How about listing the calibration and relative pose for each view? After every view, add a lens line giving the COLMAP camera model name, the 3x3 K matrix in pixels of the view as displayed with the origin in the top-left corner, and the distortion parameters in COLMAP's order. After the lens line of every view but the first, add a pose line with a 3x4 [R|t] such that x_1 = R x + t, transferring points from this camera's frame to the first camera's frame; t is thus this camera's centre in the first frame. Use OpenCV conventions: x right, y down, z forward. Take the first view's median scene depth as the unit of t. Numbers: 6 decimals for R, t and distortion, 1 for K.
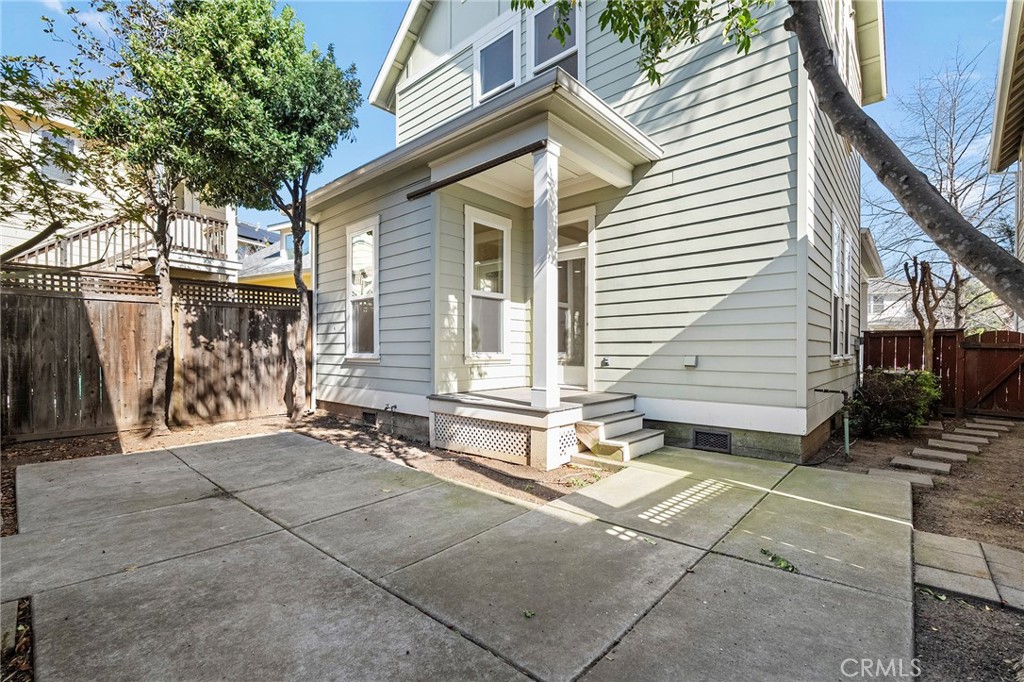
lens RADIAL K [[457.7, 0, 511.1], [0, 457.7, 352.3], [0, 0, 1]] dist [-0.006000, 0.001441]
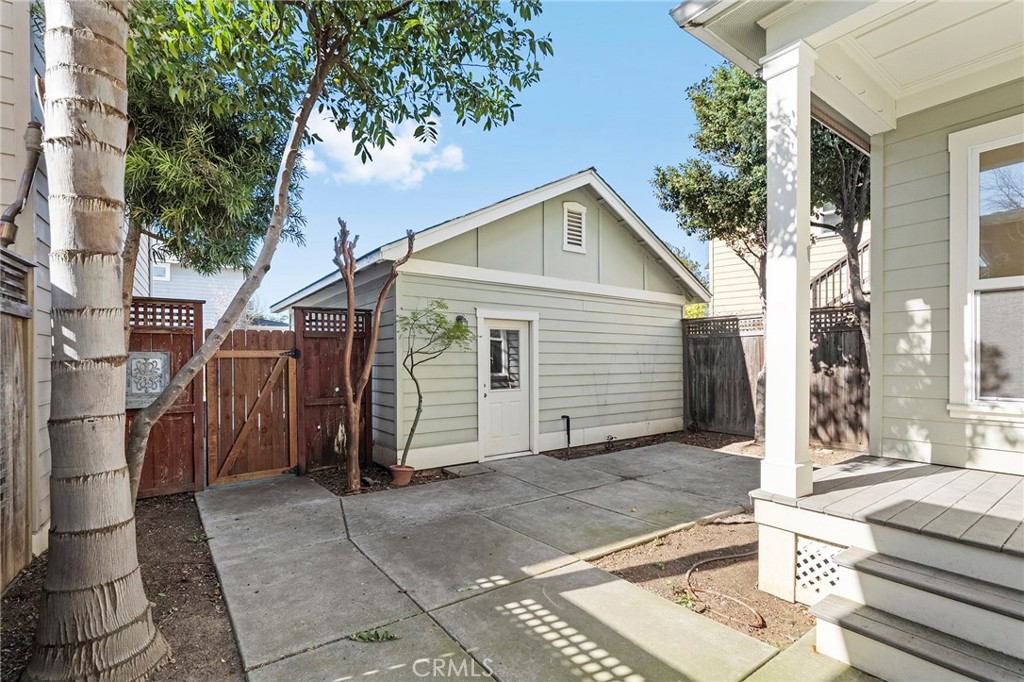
lens RADIAL K [[476.2, 0, 505.8], [0, 476.2, 360.9], [0, 0, 1]] dist [-0.005782, -0.000856]
pose [[-0.216078, 0.002239, -0.976374, 0.675861], [-0.004019, 0.999987, 0.003183, -0.048711], [0.976368, 0.004612, -0.216066, 0.677935]]
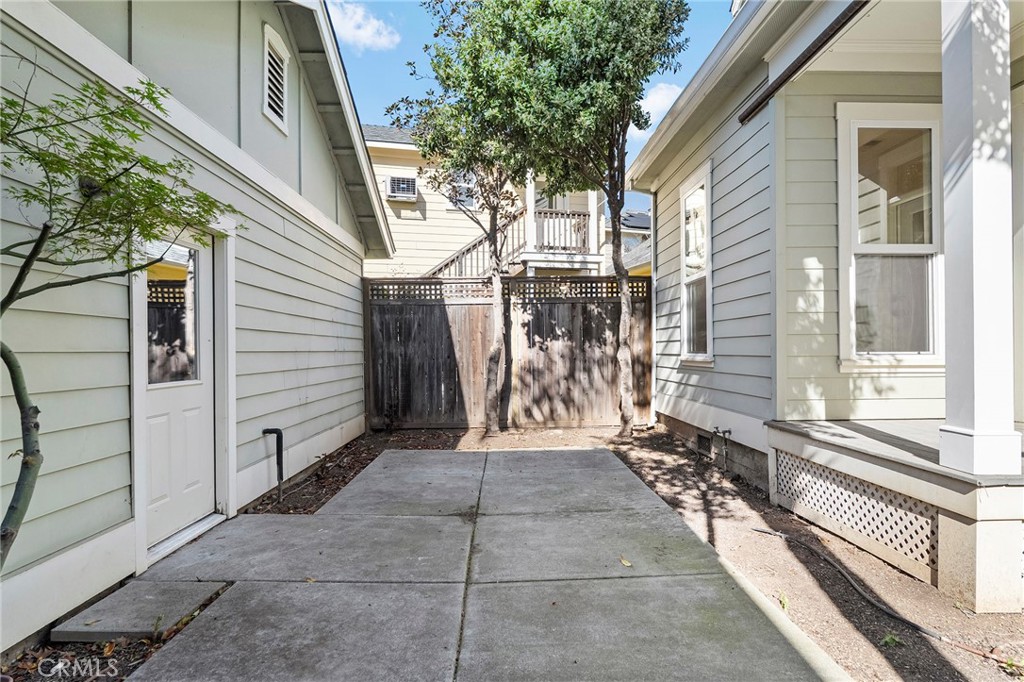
lens RADIAL K [[537.8, 0, 509.5], [0, 537.8, 346.2], [0, 0, 1]] dist [-0.005361, 0.000541]
pose [[0.682041, -0.009573, -0.731252, 0.130839], [0.002992, 0.999942, -0.010300, -0.002233], [0.731308, 0.004837, 0.682030, 0.248716]]
